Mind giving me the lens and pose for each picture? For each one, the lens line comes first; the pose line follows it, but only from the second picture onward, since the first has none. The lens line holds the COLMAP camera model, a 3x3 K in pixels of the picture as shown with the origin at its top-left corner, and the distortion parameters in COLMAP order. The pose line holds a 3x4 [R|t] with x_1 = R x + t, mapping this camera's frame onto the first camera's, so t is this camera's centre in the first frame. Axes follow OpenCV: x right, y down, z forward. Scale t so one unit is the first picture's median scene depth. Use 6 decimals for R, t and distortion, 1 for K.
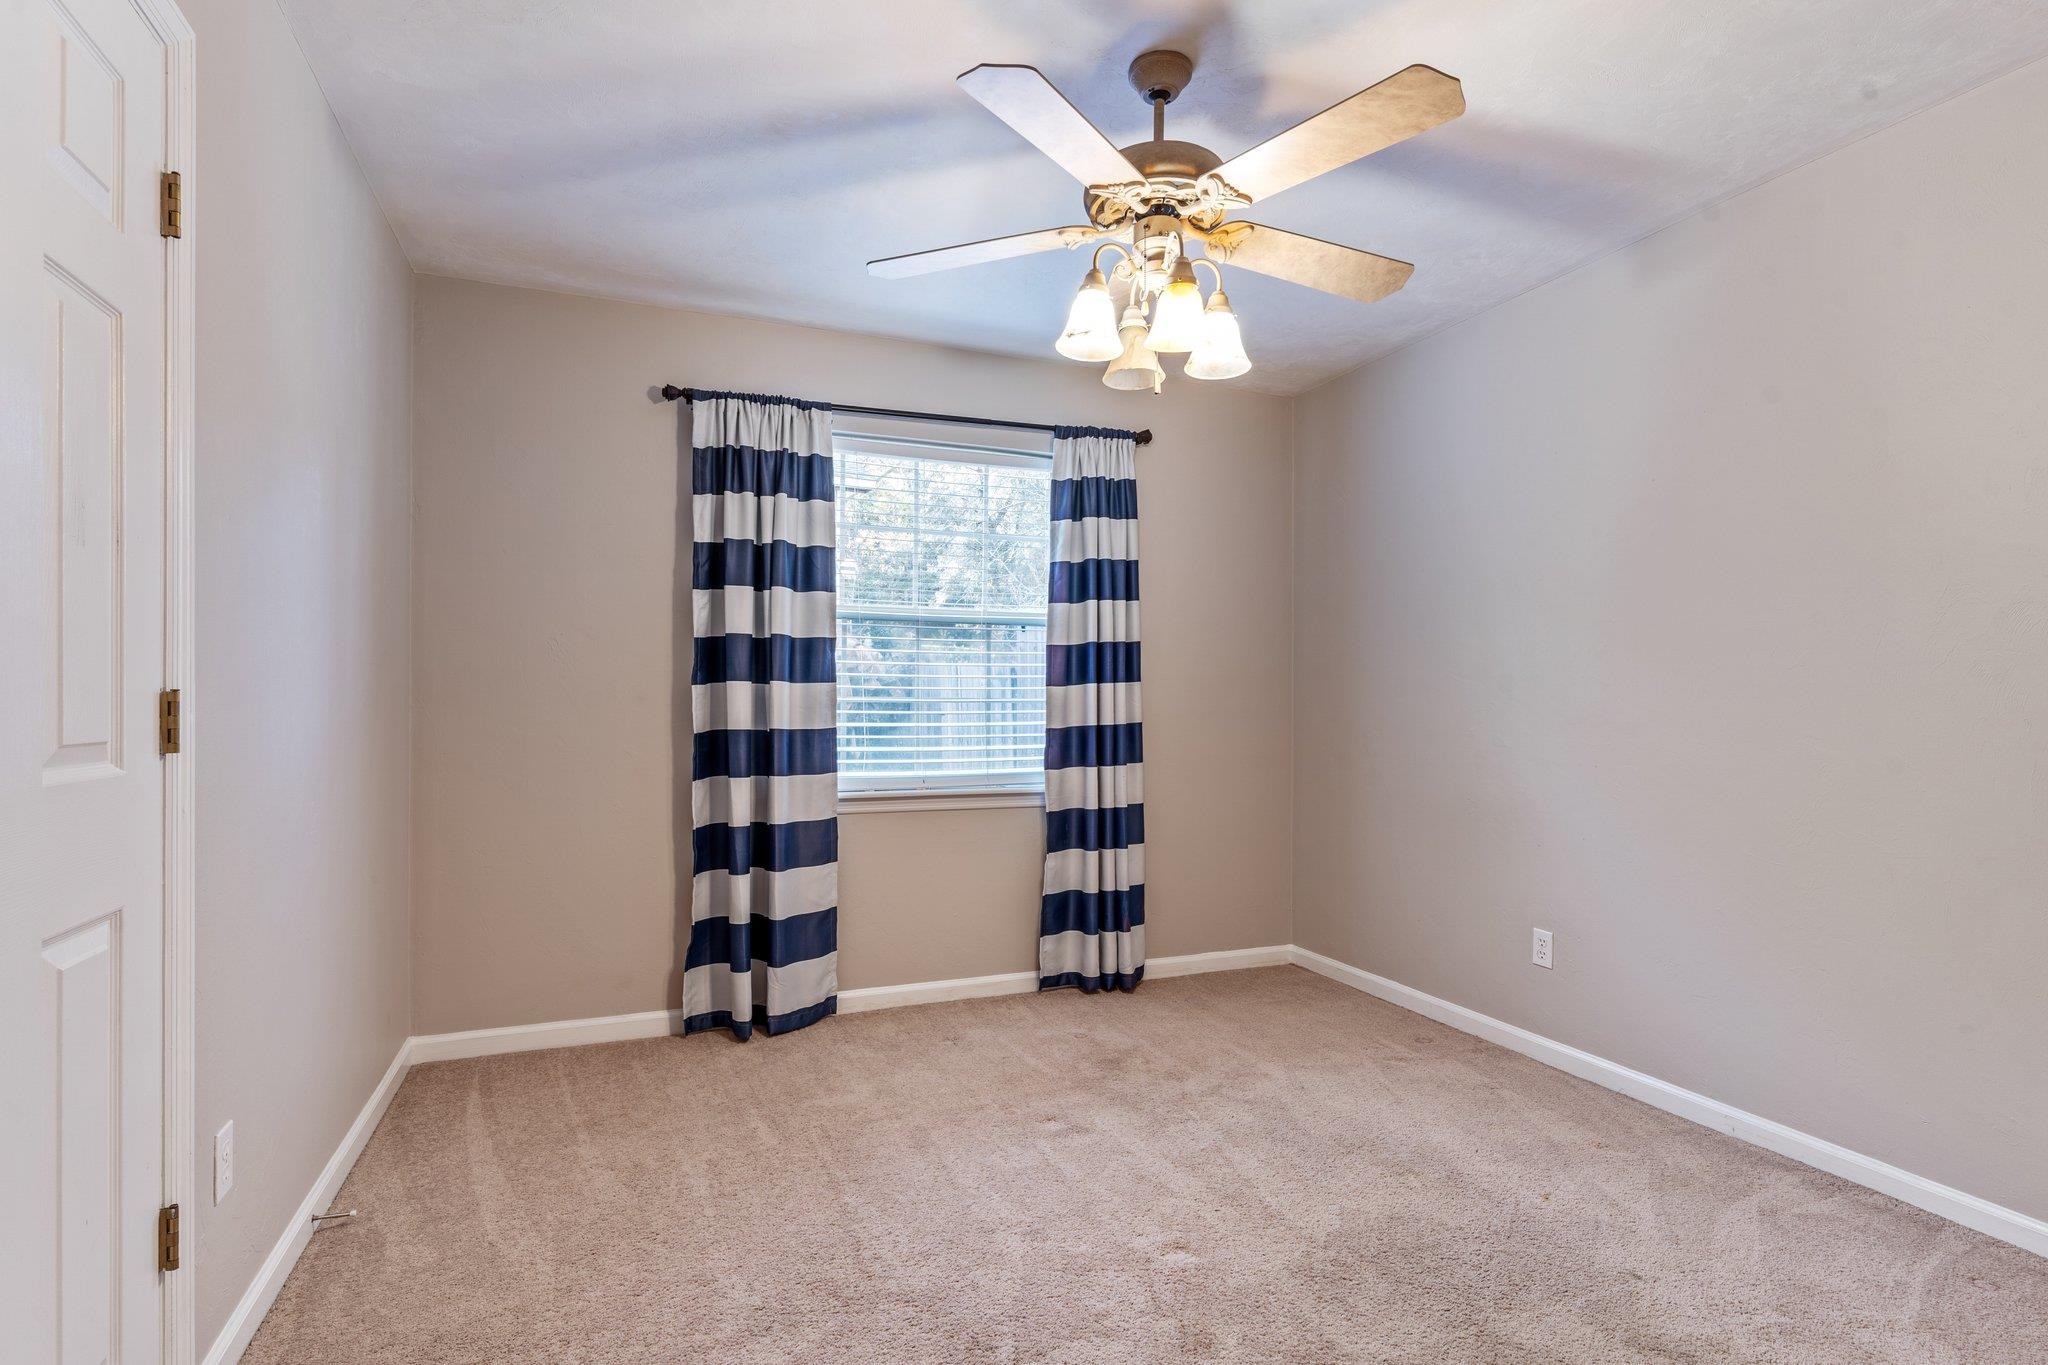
lens RADIAL K [[985.8, 0, 1021.8], [0, 985.8, 693.7], [0, 0, 1]] dist [-0.000066, 0.000206]
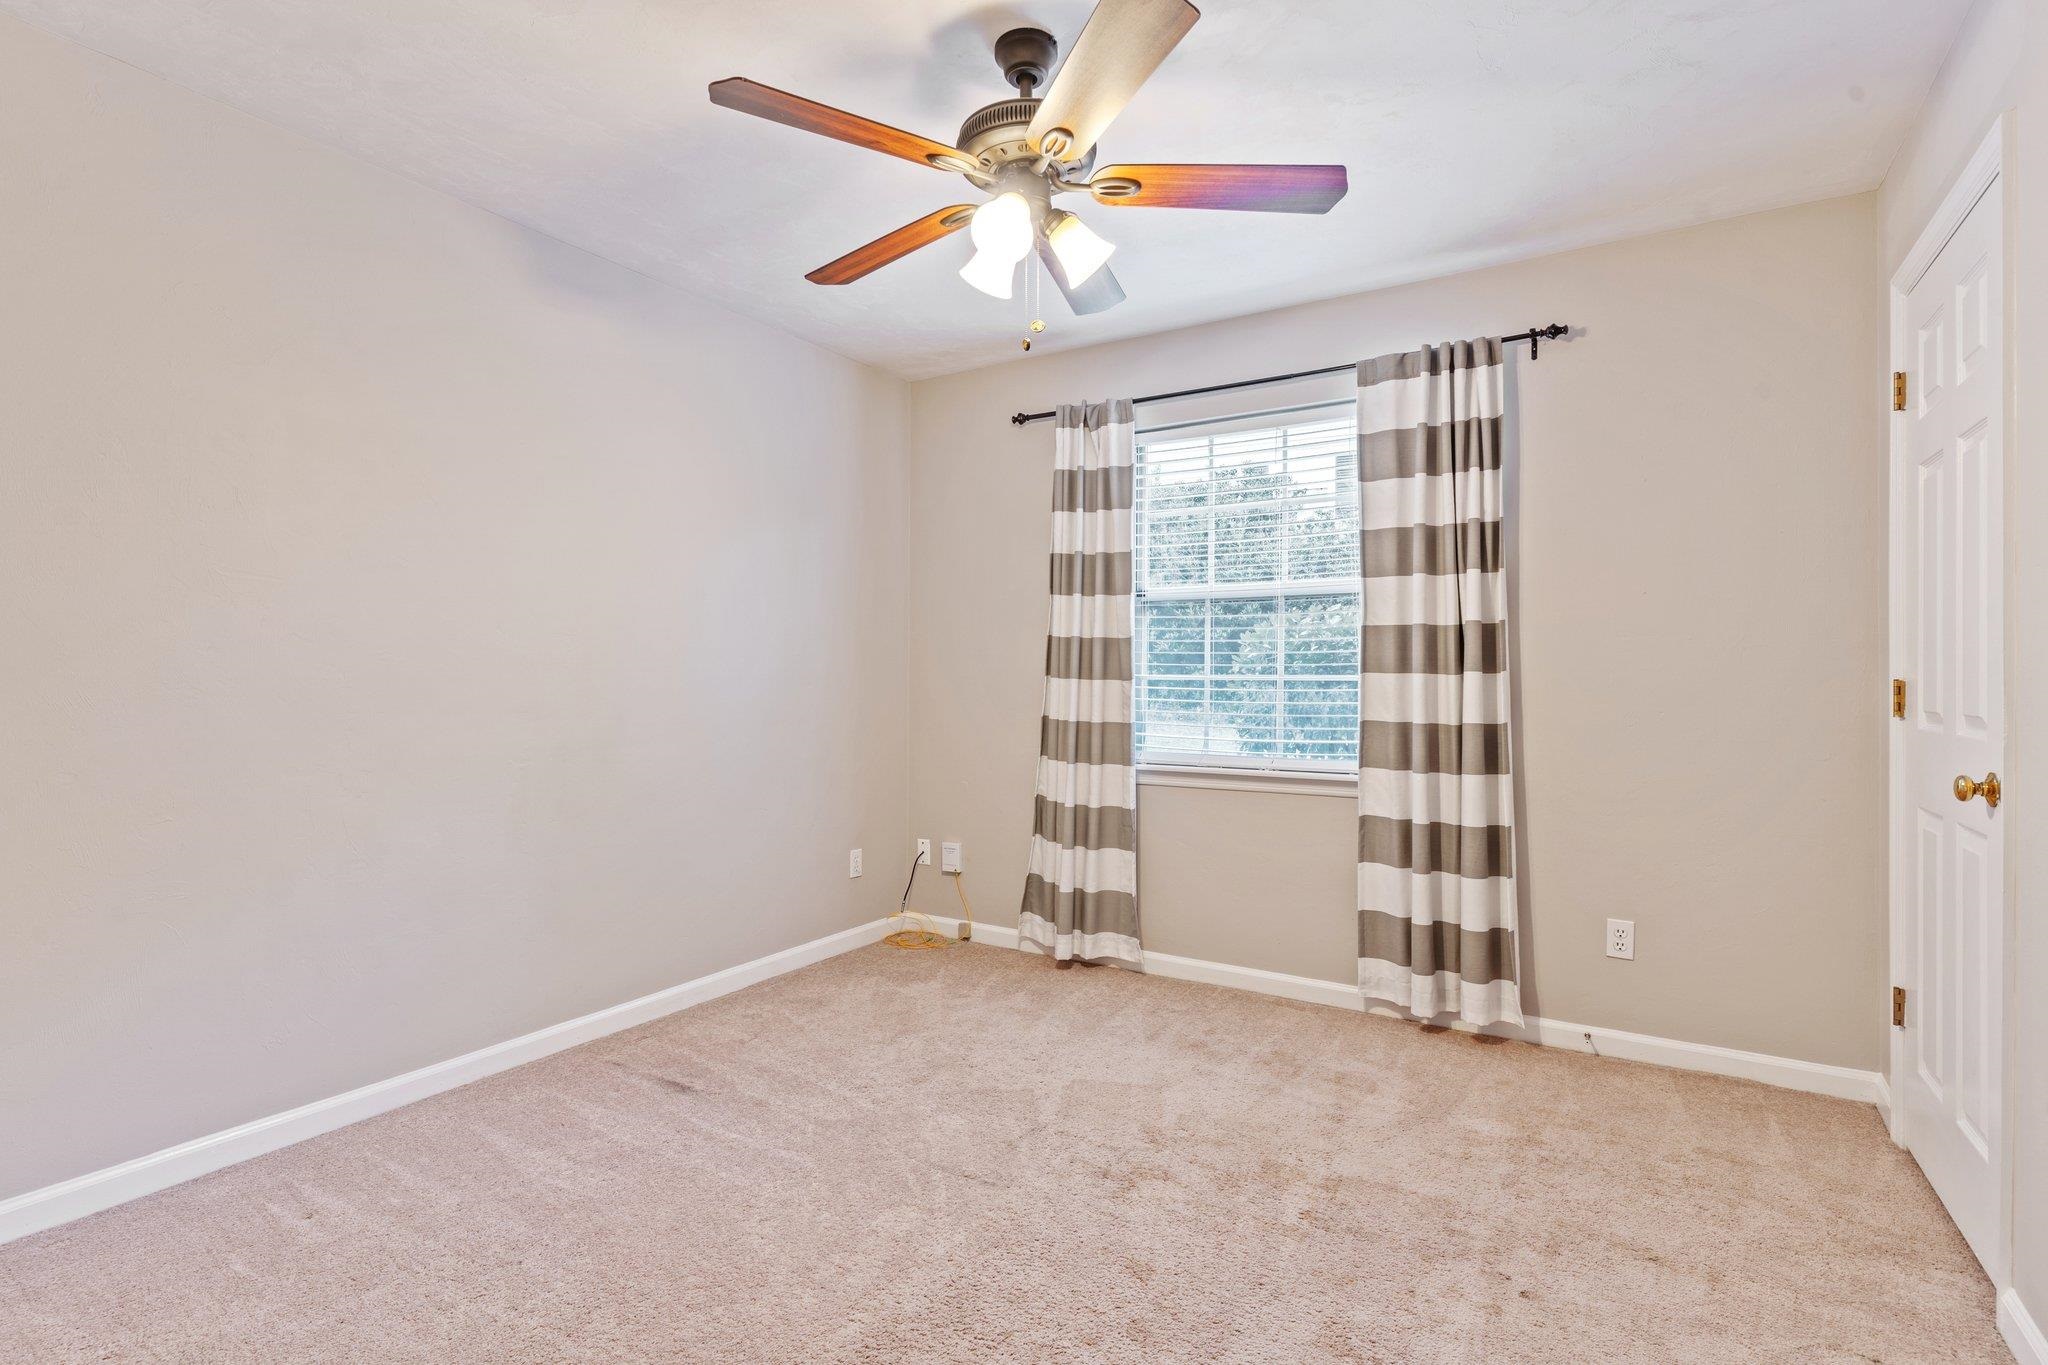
lens RADIAL K [[985.8, 0, 1032.4], [0, 985.8, 687.5], [0, 0, 1]] dist [-0.000066, 0.000206]
pose [[0.637984, -0.012115, -0.769954, 0.515818], [0.018706, 0.999825, -0.000232, -0.001513], [0.769822, -0.014255, 0.638099, 0.235027]]
